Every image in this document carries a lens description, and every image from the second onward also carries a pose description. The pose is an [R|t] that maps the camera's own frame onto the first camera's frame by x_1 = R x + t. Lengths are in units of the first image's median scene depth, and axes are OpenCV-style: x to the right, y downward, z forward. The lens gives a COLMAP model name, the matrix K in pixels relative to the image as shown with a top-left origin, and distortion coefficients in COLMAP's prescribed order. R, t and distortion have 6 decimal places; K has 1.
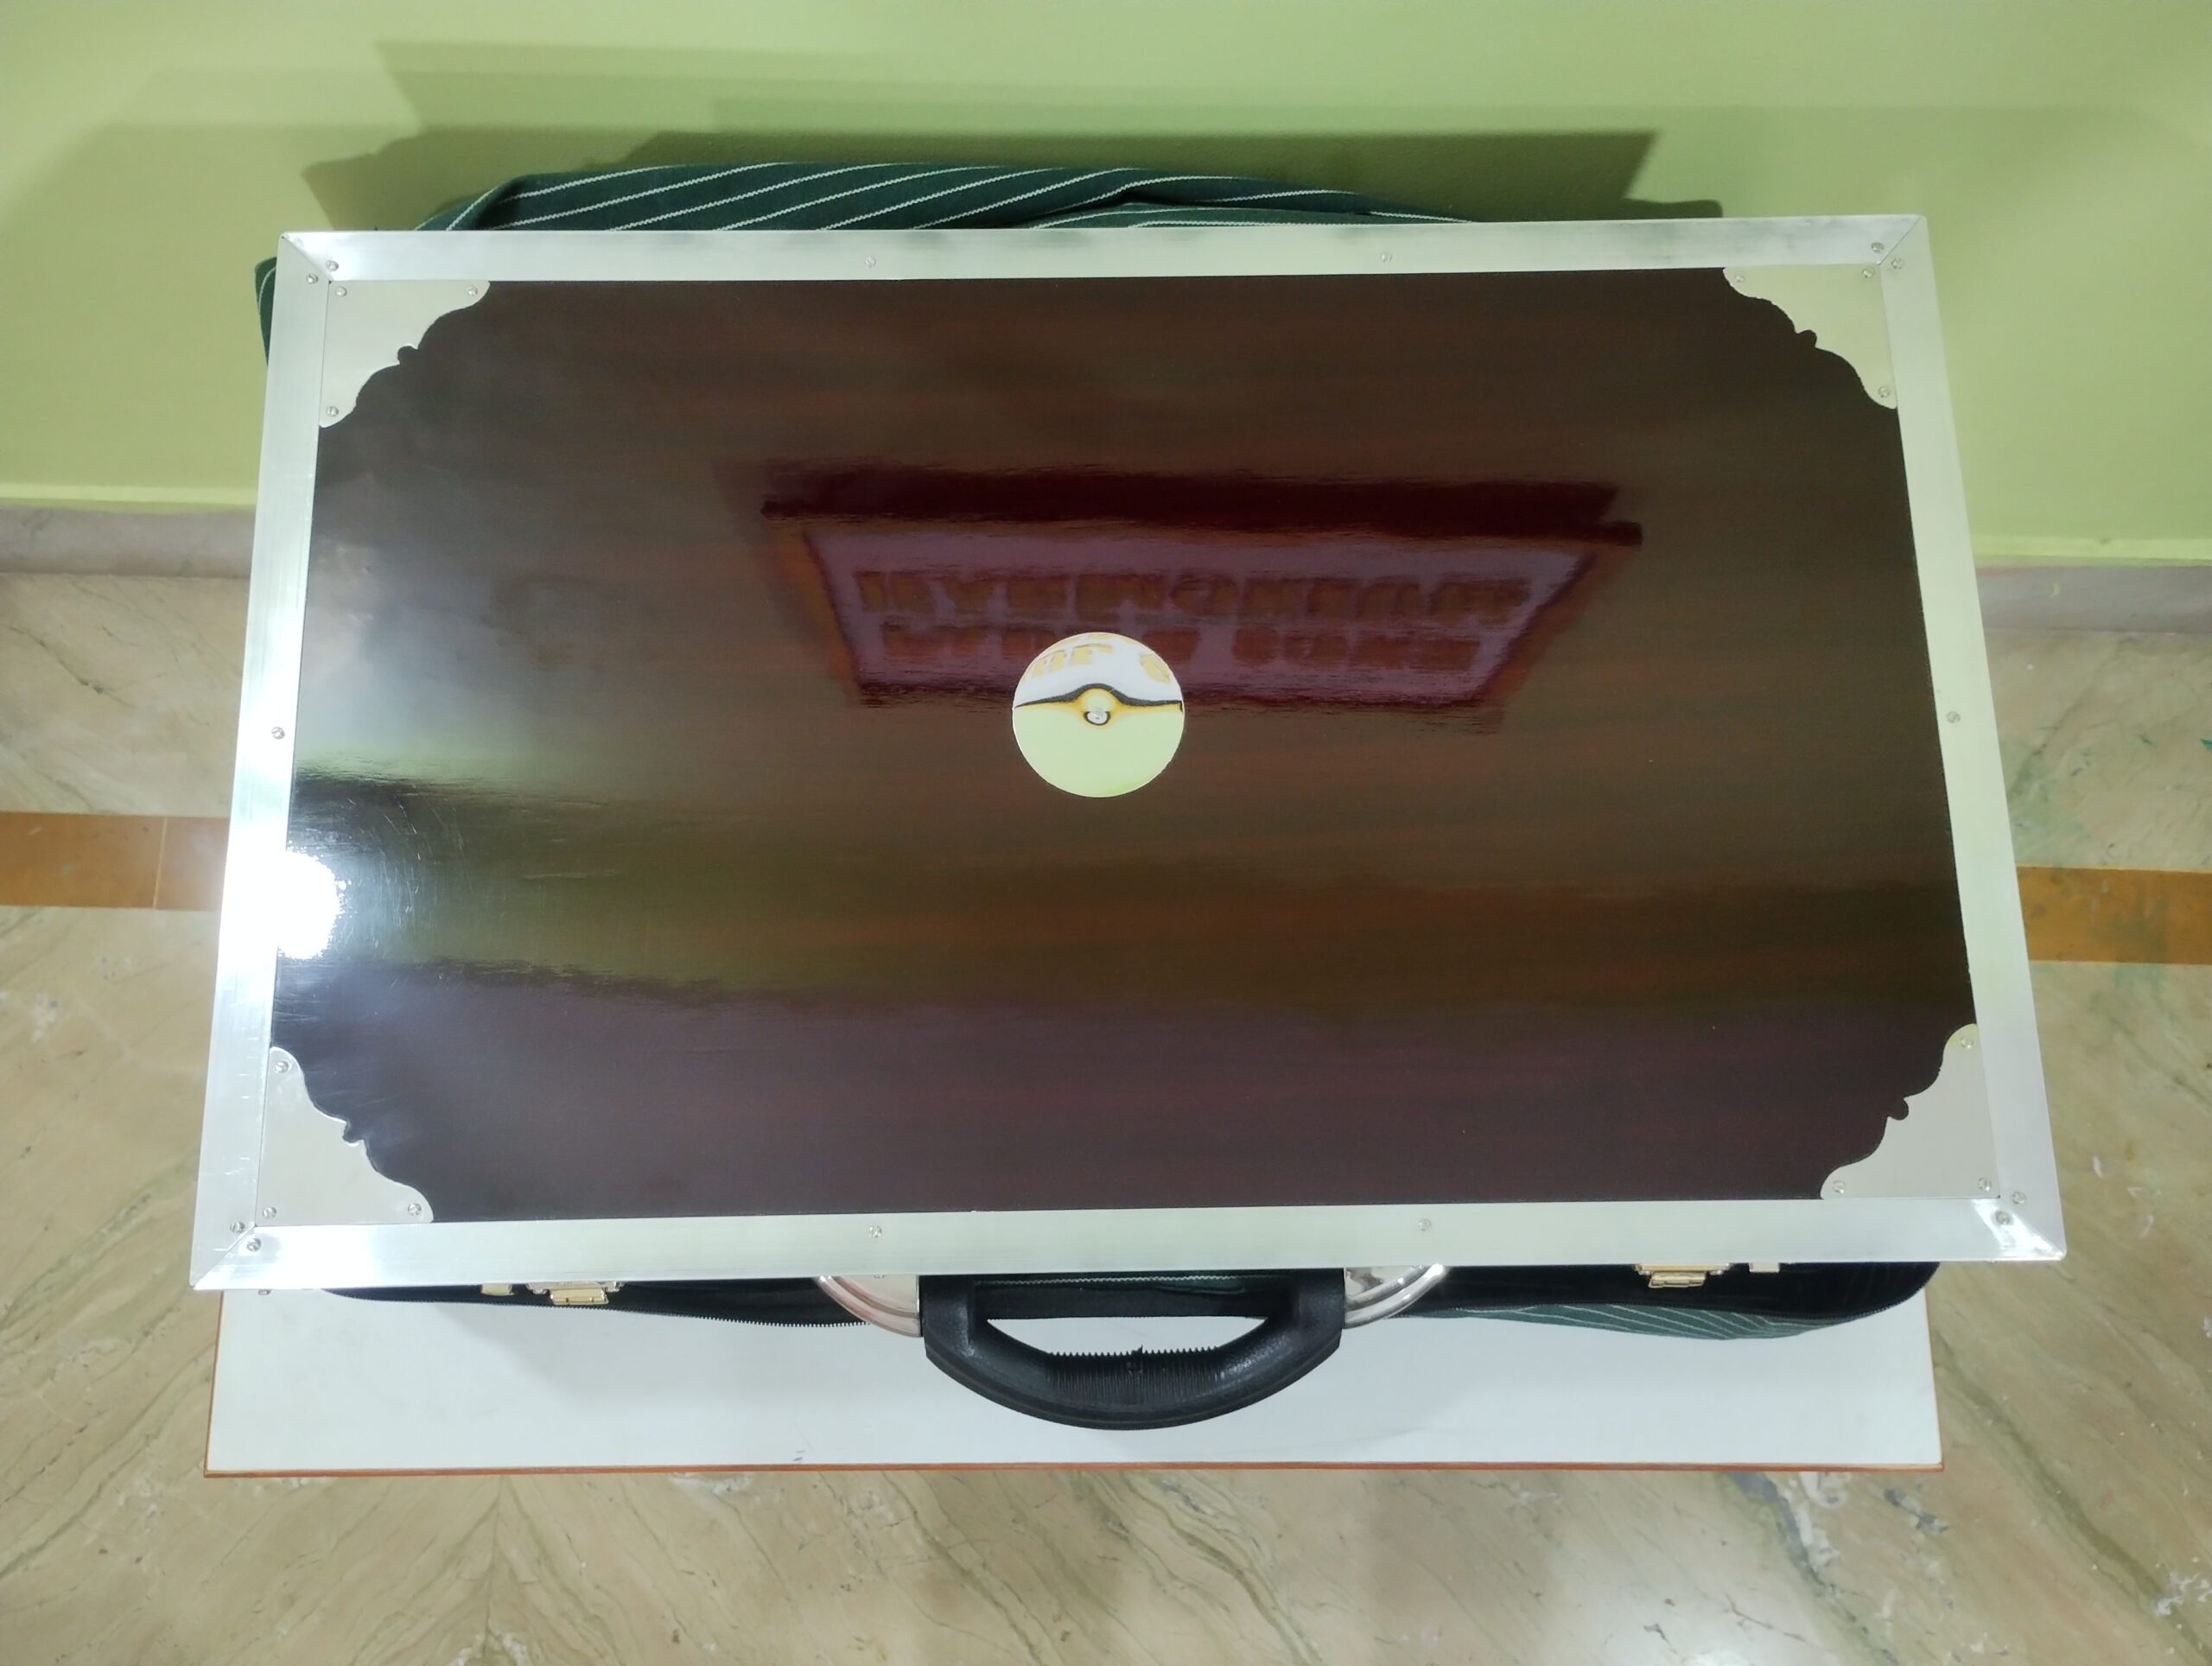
lens RADIAL K [[1850.9, 0, 1061.4], [0, 1850.9, 821.7], [0, 0, 1]] dist [0.066718, -0.093881]
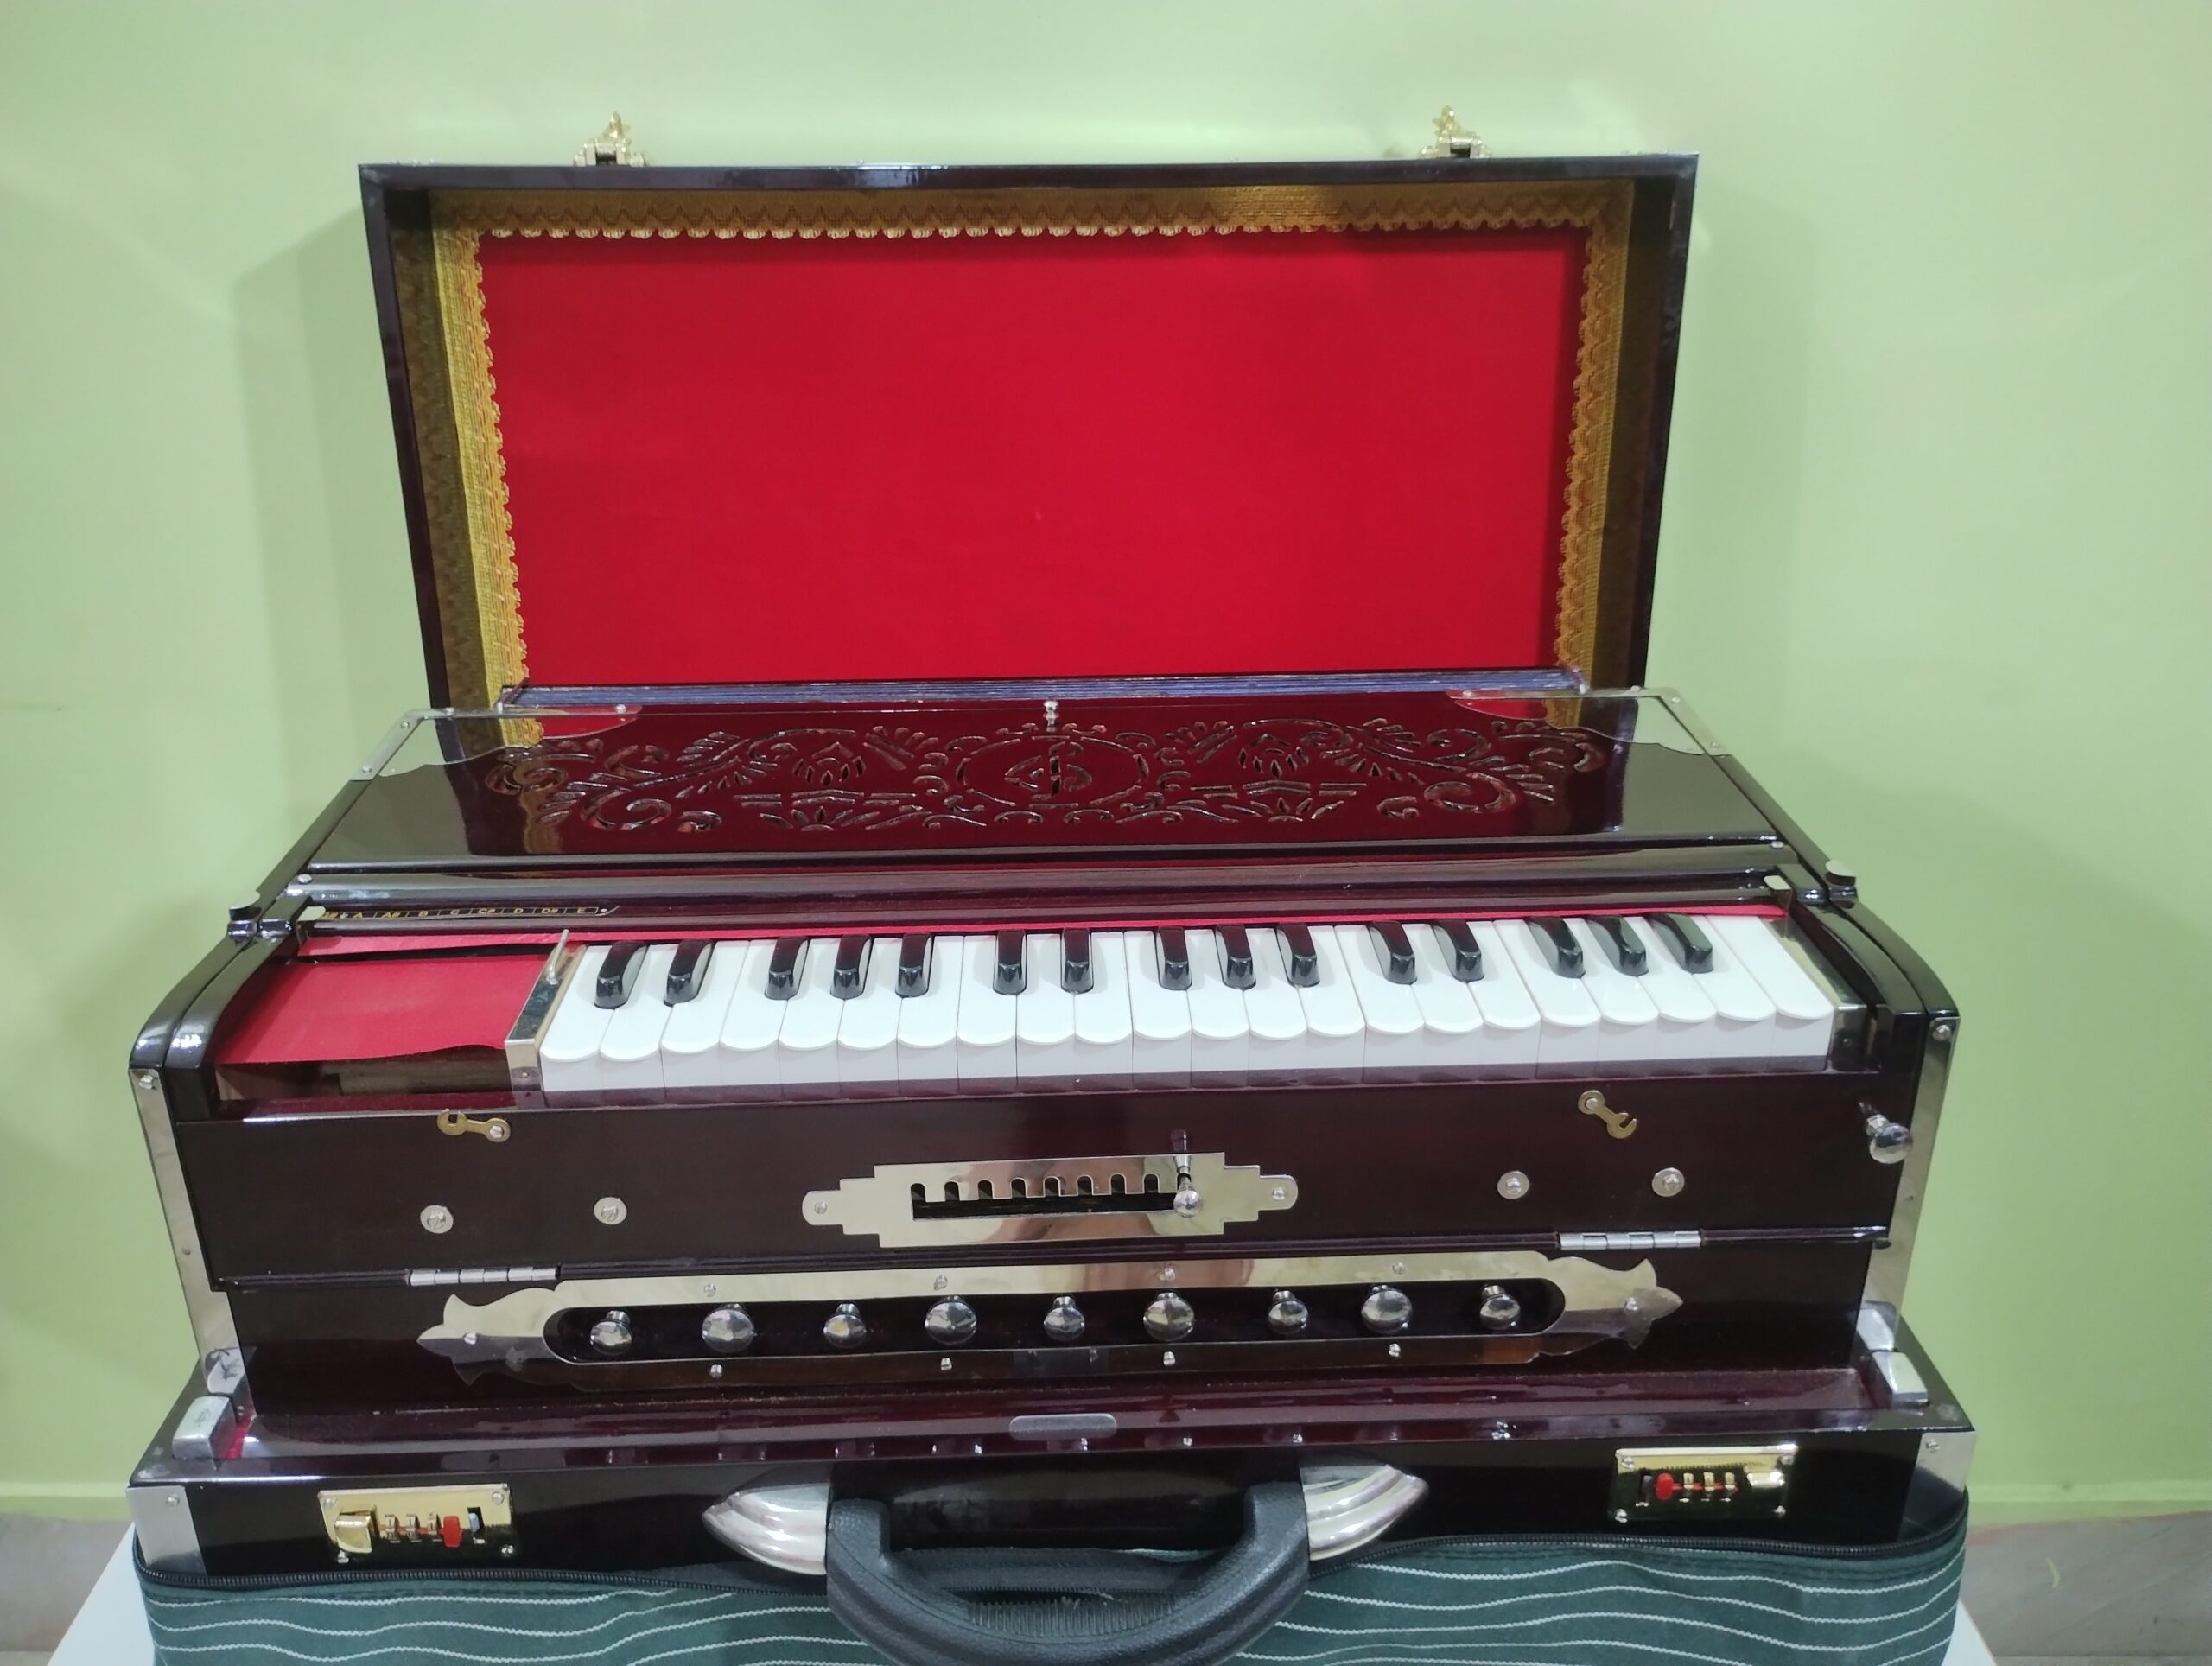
lens RADIAL K [[1850.9, 0, 1091.6], [0, 1850.9, 812.4], [0, 0, 1]] dist [0.066718, -0.093881]
pose [[0.999826, -0.007940, 0.016883, 0.017437], [0.018278, 0.598235, -0.801112, 0.393271], [-0.003739, 0.801281, 0.598276, 0.100899]]
